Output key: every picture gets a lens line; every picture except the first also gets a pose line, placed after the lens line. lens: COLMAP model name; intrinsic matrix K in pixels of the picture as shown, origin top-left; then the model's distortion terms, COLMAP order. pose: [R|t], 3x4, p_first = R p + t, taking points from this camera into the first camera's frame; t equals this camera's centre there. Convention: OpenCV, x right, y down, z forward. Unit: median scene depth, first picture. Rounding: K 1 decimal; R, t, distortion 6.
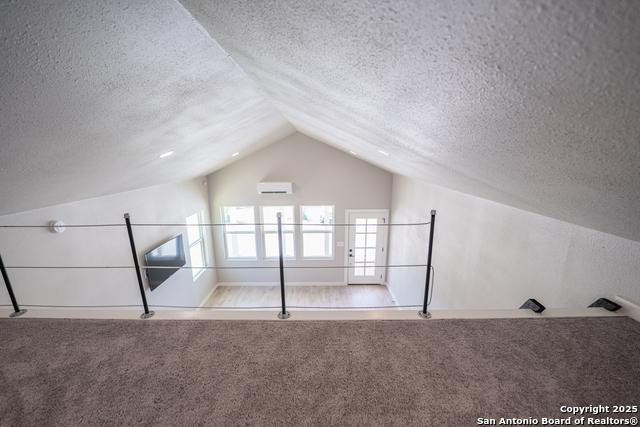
lens RADIAL K [[264.9, 0, 320.0], [0, 264.9, 213.5], [0, 0, 1]] dist [-0.020707, -0.000021]
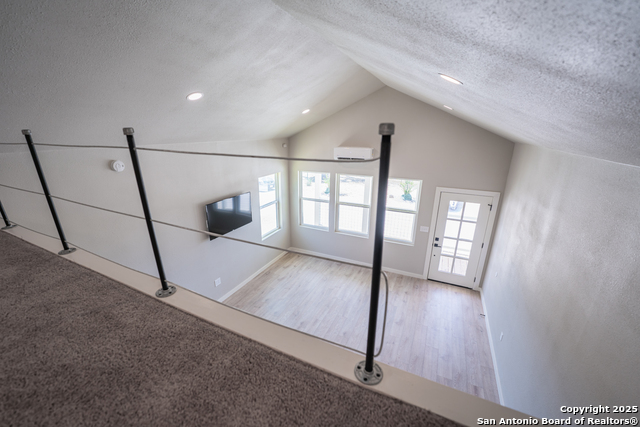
lens RADIAL K [[264.9, 0, 320.0], [0, 264.9, 213.5], [0, 0, 1]] dist [-0.020707, -0.000021]
pose [[0.904941, 0.141744, -0.401236, 0.106276], [-0.107725, 0.988488, 0.106239, 0.016730], [0.411675, -0.052917, 0.909793, 0.133196]]
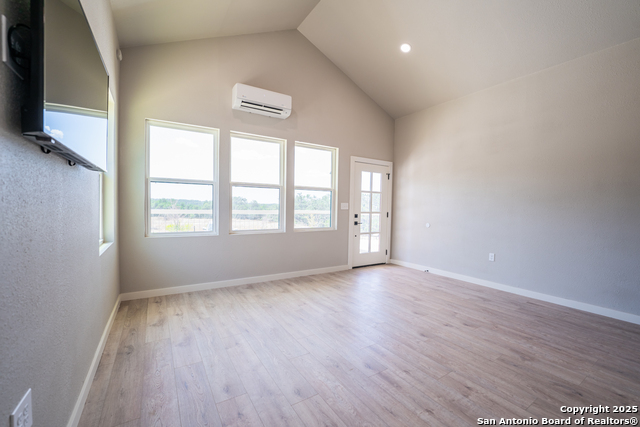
lens RADIAL K [[264.9, 0, 320.0], [0, 264.9, 213.5], [0, 0, 1]] dist [-0.020707, -0.000021]
pose [[0.848151, 0.002562, 0.529748, -0.350605], [0.094040, 0.983378, -0.155318, 0.238483], [-0.521341, 0.181551, 0.833813, 0.456895]]
